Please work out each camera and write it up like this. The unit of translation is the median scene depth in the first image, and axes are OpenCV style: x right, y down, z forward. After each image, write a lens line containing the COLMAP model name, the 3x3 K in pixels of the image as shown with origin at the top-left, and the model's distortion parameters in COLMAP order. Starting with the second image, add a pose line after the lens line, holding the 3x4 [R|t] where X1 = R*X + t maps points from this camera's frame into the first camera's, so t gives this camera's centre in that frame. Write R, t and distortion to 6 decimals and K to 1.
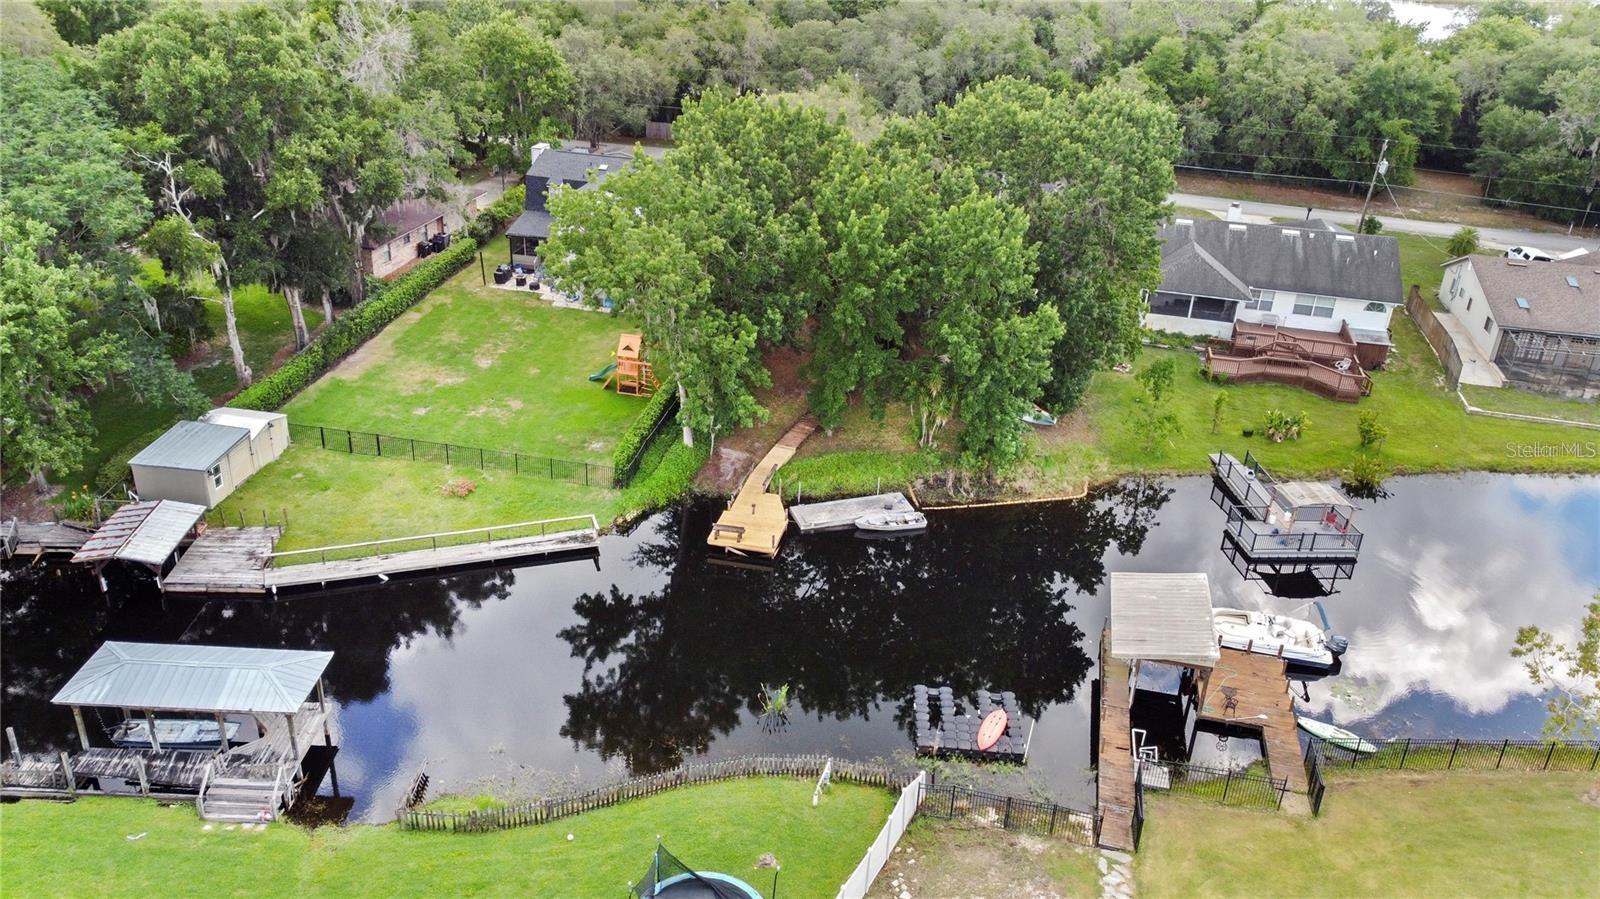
lens RADIAL K [[1204.0, 0, 800.0], [0, 1204.0, 449.5], [0, 0, 1]] dist [-0.014228, -0.003945]
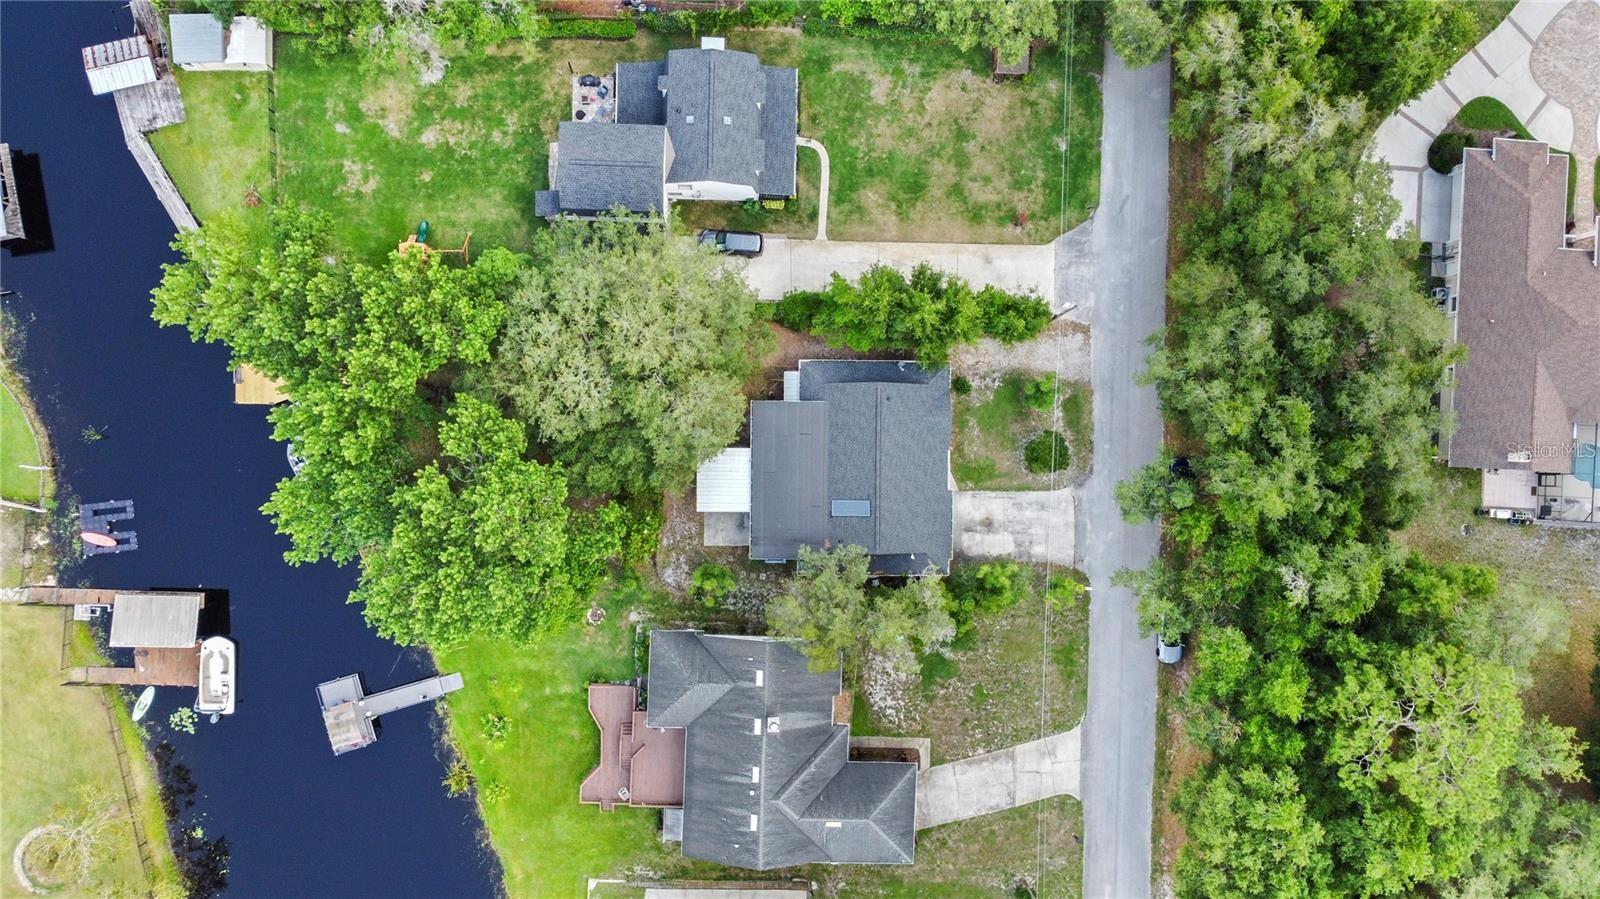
lens RADIAL K [[1155.3, 0, 801.2], [0, 1155.3, 459.7], [0, 0, 1]] dist [0.004530, -0.004585]
pose [[0.204075, 0.978081, -0.041375, 0.251362], [-0.485947, 0.137901, 0.863040, -1.487348], [0.849829, -0.156019, 0.503437, 0.733630]]
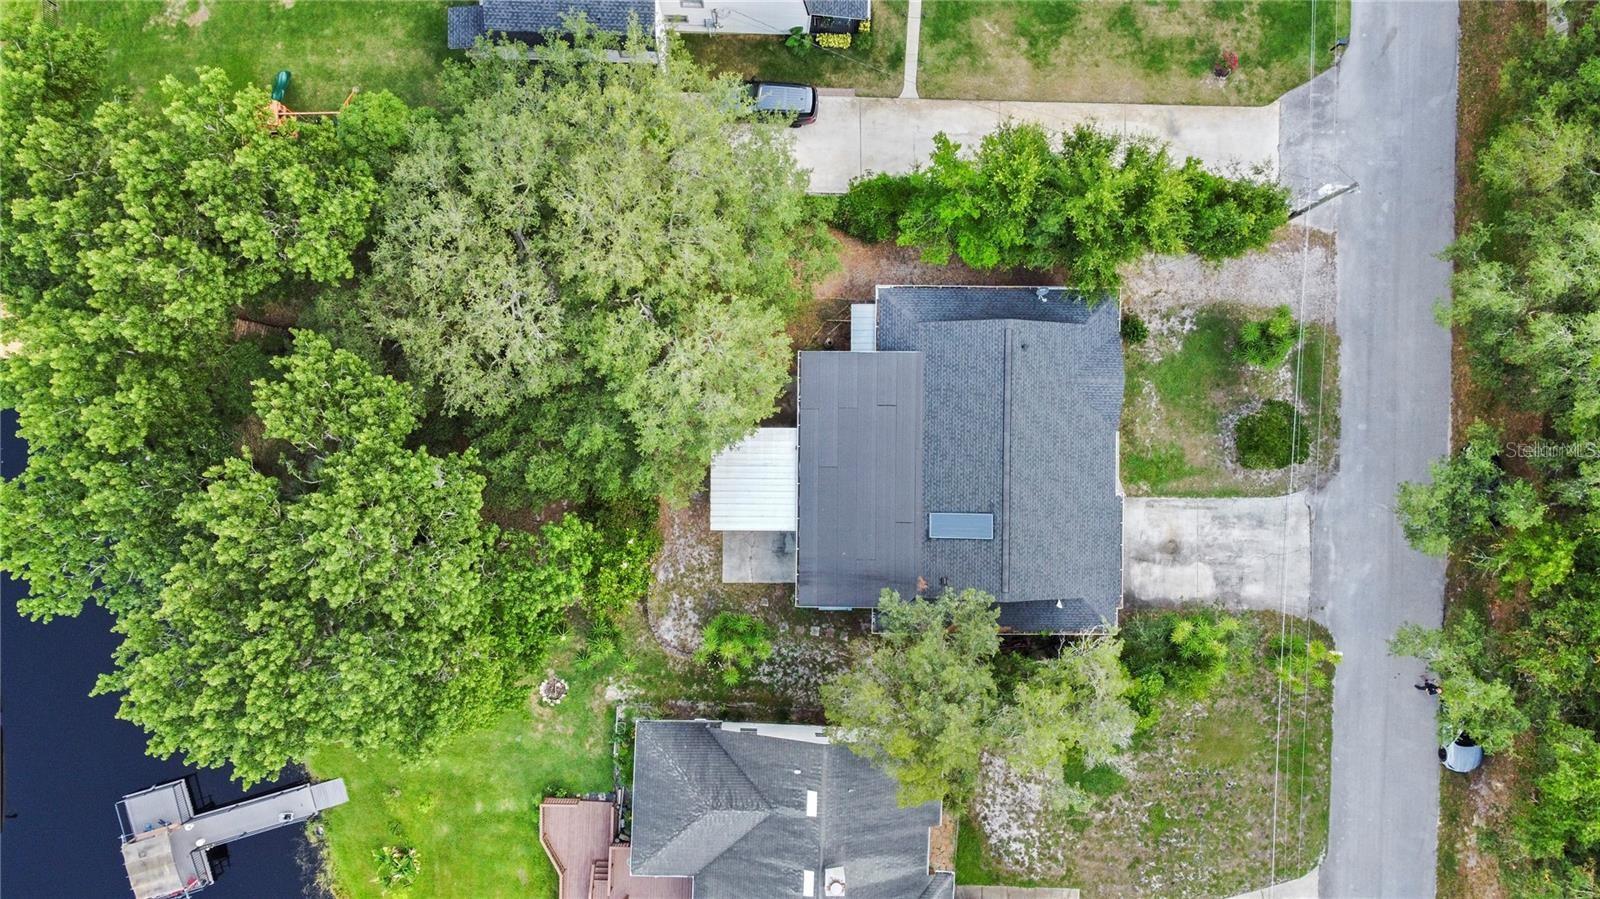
lens RADIAL K [[1155.3, 0, 801.2], [0, 1155.3, 459.7], [0, 0, 1]] dist [0.004530, -0.004585]
pose [[0.201489, 0.978744, -0.038249, 0.224509], [-0.464811, 0.129915, 0.875827, -1.013429], [0.862179, -0.158692, 0.481107, 0.967939]]
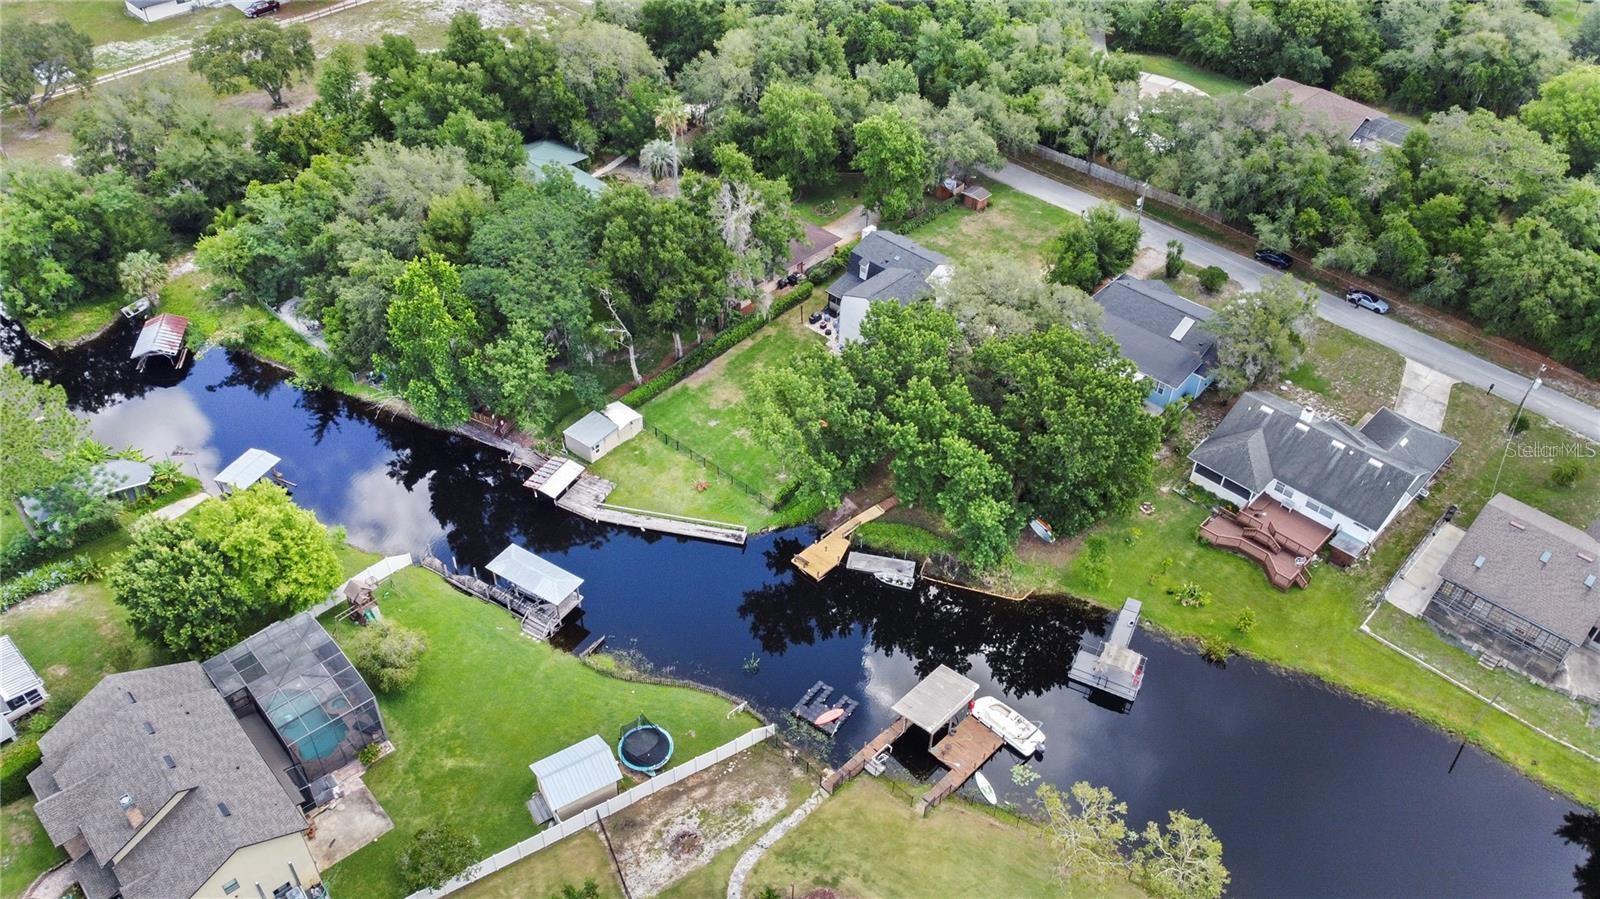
lens RADIAL K [[1155.3, 0, 801.2], [0, 1155.3, 459.7], [0, 0, 1]] dist [0.004530, -0.004585]
pose [[0.856501, 0.319239, -0.405577, 0.564553], [-0.210772, 0.933605, 0.289753, -0.545659], [0.471149, -0.162690, 0.866920, -0.510666]]
